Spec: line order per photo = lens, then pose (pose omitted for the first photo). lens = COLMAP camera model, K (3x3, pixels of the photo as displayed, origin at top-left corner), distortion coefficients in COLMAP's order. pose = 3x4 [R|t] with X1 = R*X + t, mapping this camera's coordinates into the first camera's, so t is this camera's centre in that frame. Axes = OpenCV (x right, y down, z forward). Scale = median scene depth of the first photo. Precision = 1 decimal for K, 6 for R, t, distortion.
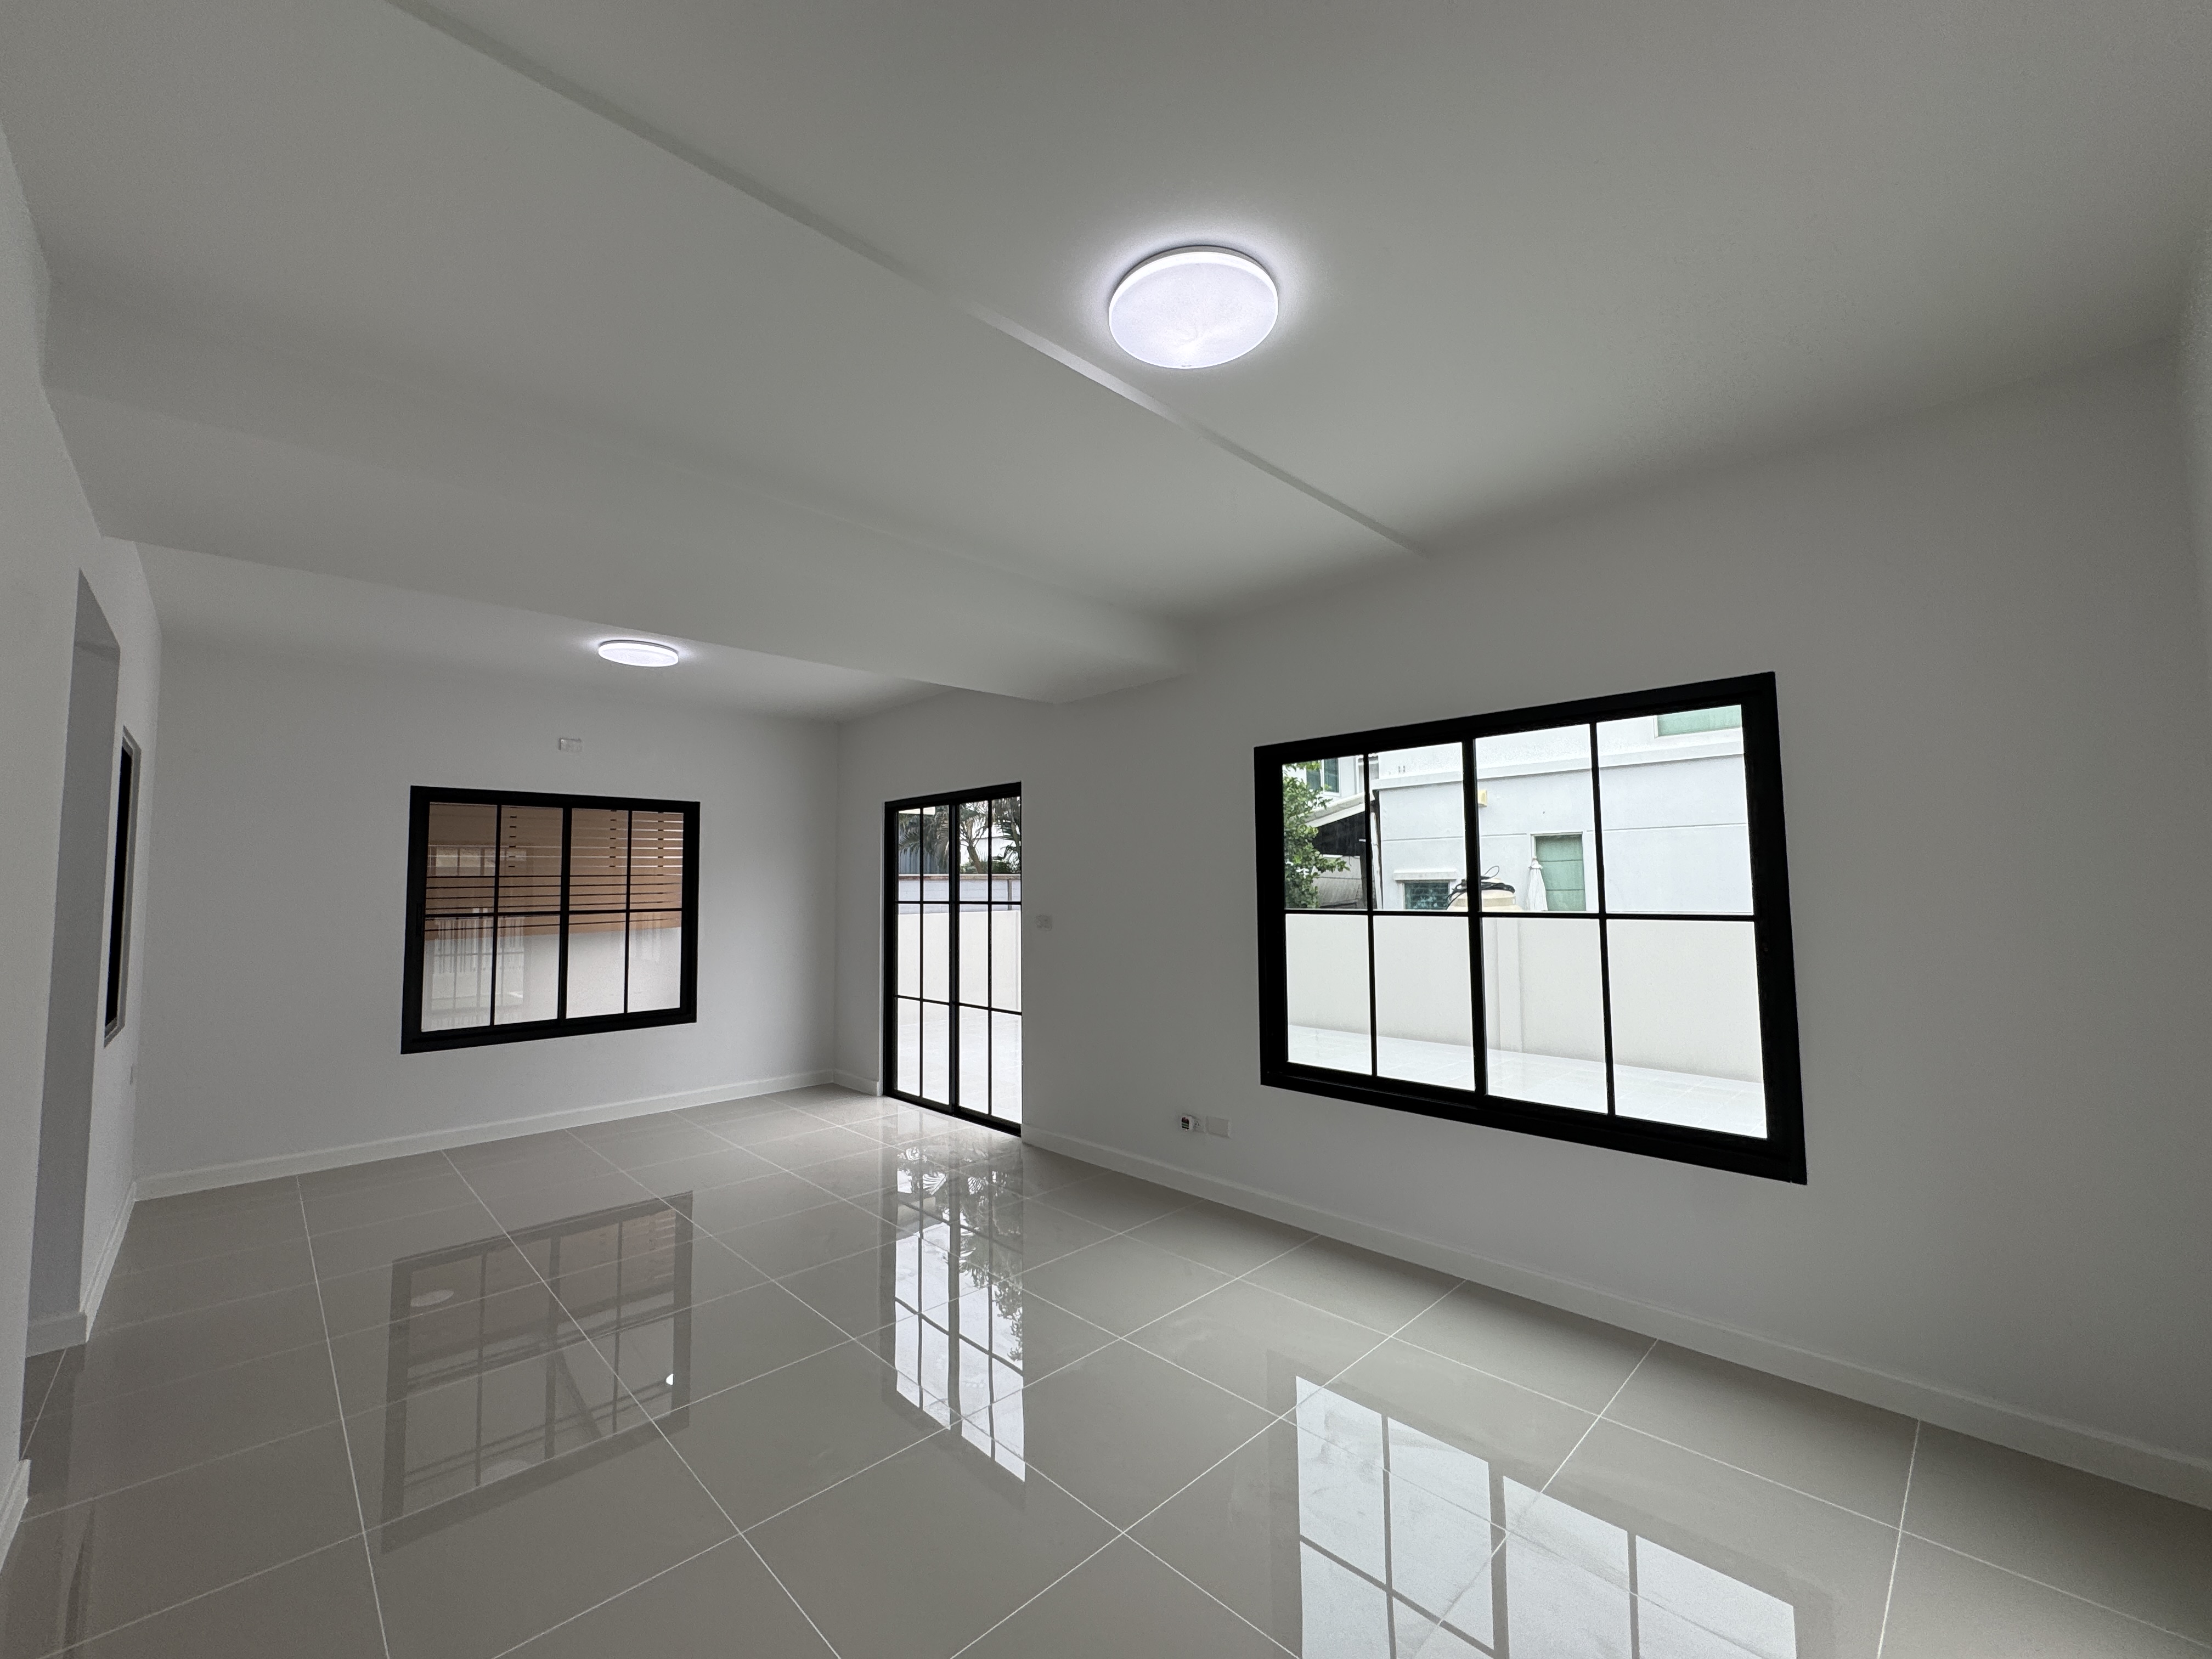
lens RADIAL K [[880.3, 0, 1106.5], [0, 880.3, 834.2], [0, 0, 1]] dist [-0.003402, 0.000426]
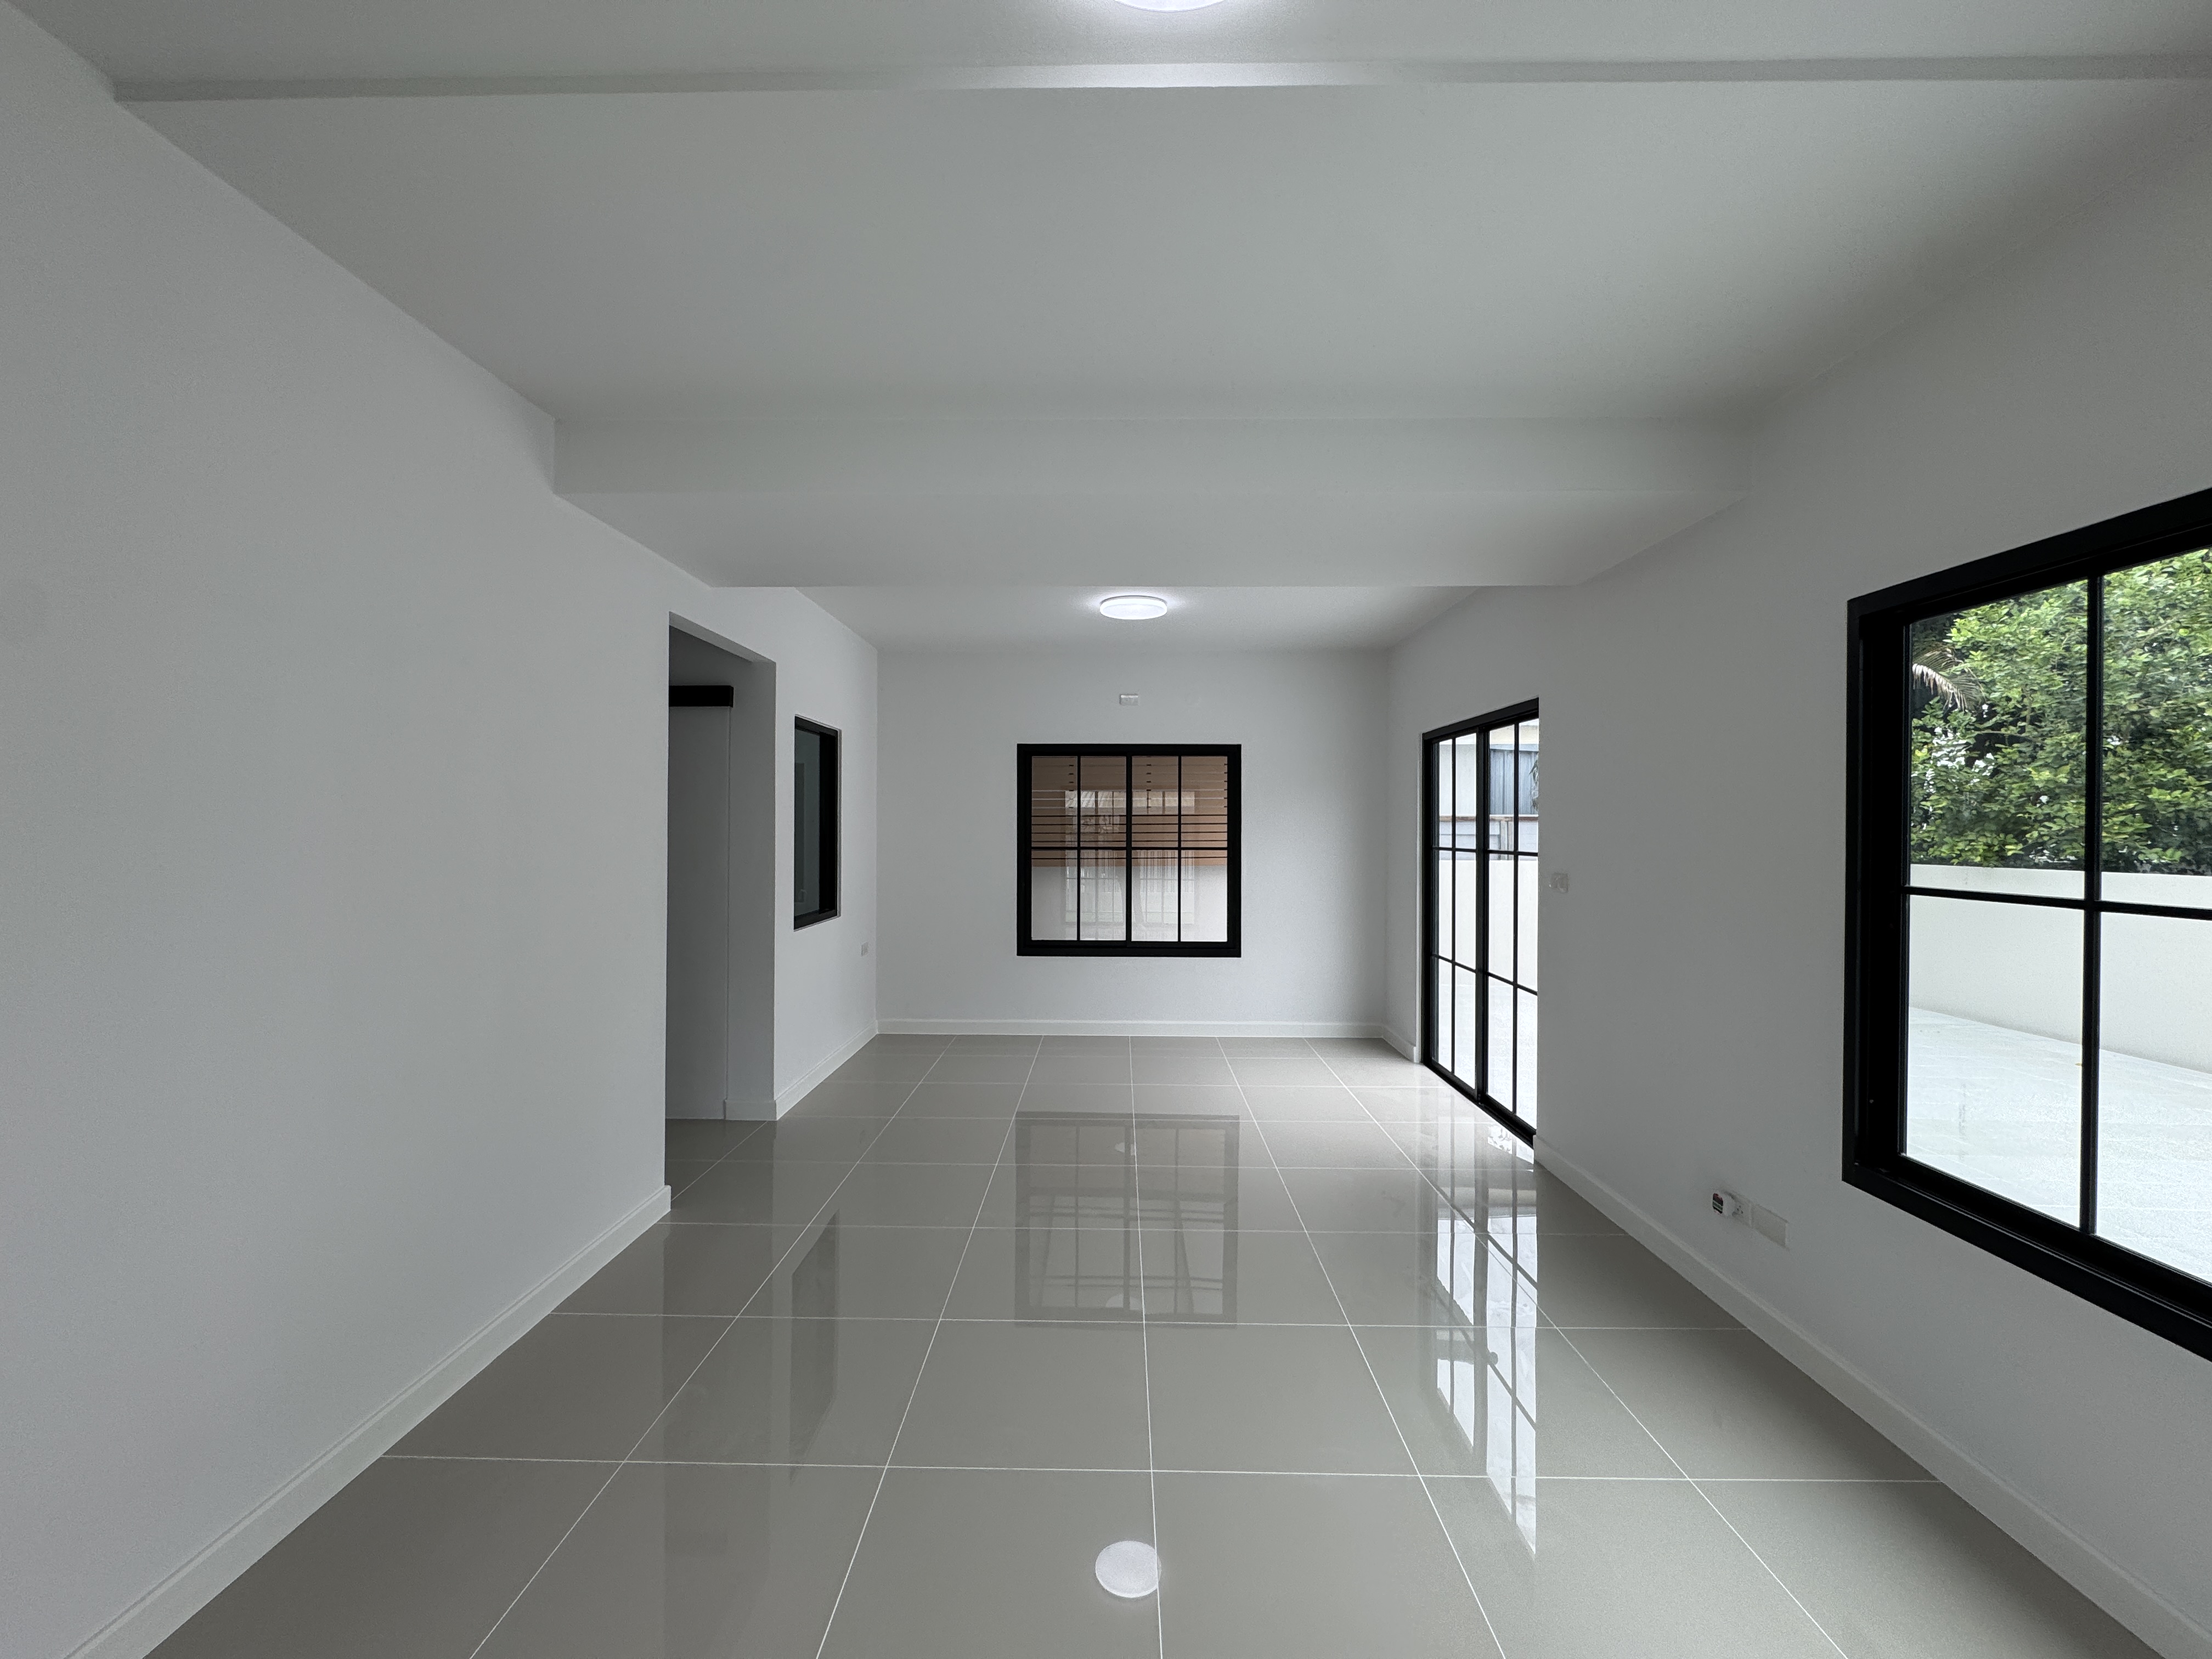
lens RADIAL K [[880.3, 0, 1112.6], [0, 880.3, 830.5], [0, 0, 1]] dist [-0.003402, 0.000426]
pose [[0.709563, 0.017739, -0.704419, 0.168324], [0.028693, 0.998127, 0.054038, 0.003999], [0.704058, -0.058555, 0.707725, 0.180421]]
